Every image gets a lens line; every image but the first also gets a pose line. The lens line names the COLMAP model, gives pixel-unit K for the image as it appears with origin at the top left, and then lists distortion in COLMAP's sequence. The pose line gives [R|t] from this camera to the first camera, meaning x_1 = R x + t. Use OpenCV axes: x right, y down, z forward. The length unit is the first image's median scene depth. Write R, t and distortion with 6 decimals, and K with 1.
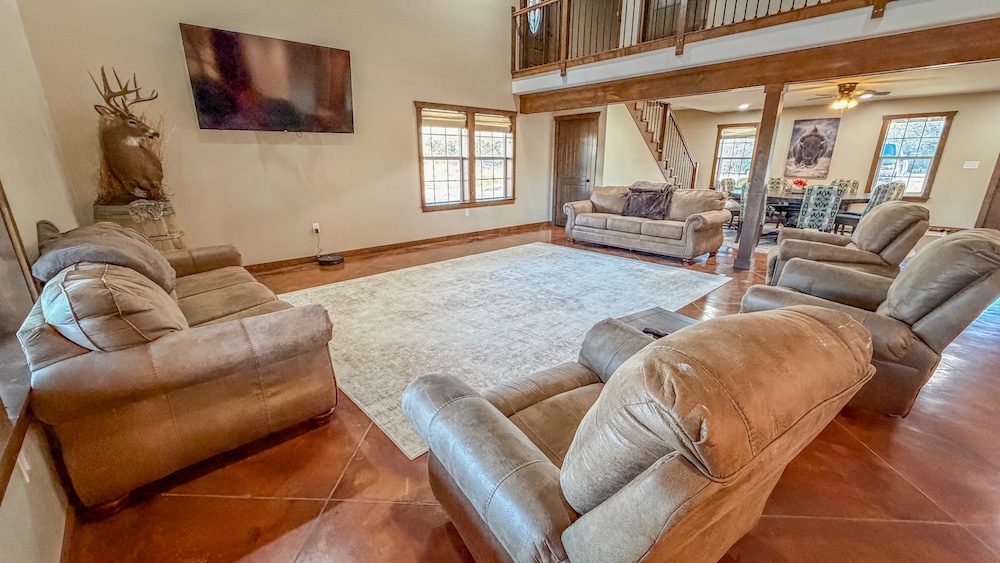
lens RADIAL K [[397.6, 0, 497.2], [0, 397.6, 281.7], [0, 0, 1]] dist [-0.001210, 0.000123]
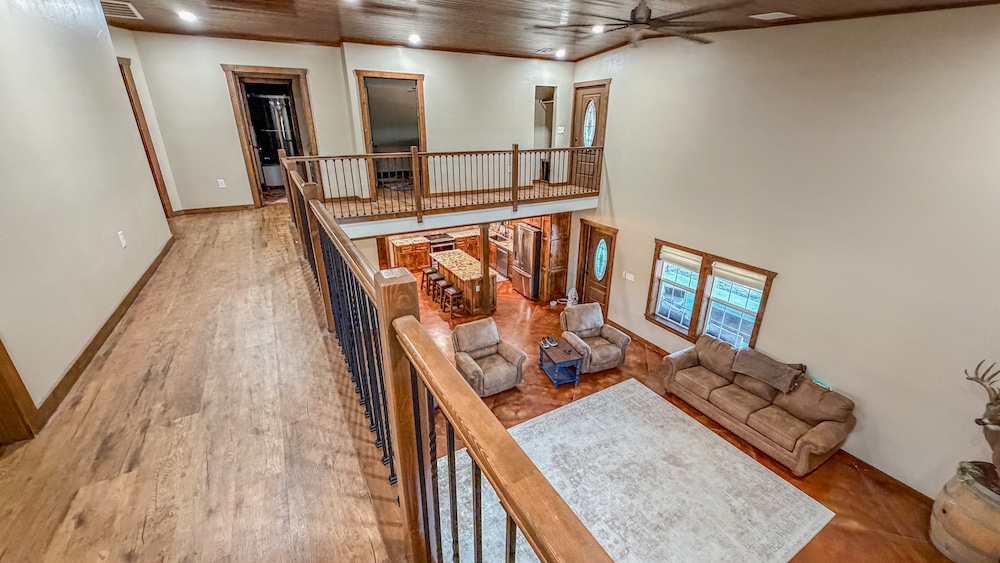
lens RADIAL K [[397.6, 0, 497.2], [0, 397.6, 281.7], [0, 0, 1]] dist [-0.001210, 0.000123]
pose [[-0.975943, -0.081737, 0.202126, 0.108082], [0.062856, 0.782228, 0.619813, -0.837473], [-0.208770, 0.617607, -0.758272, 1.110114]]
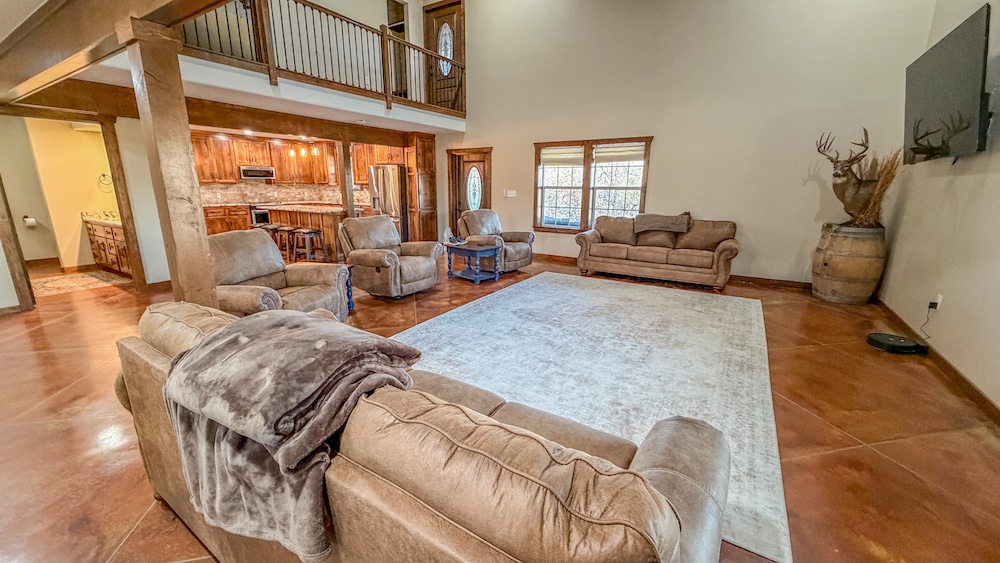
lens RADIAL K [[397.6, 0, 497.2], [0, 397.6, 281.7], [0, 0, 1]] dist [-0.001210, 0.000123]
pose [[-0.961877, 0.058634, -0.267123, 0.362584], [-0.087483, 0.859457, 0.503667, -0.386183], [0.259112, 0.507834, -0.821562, 1.206602]]
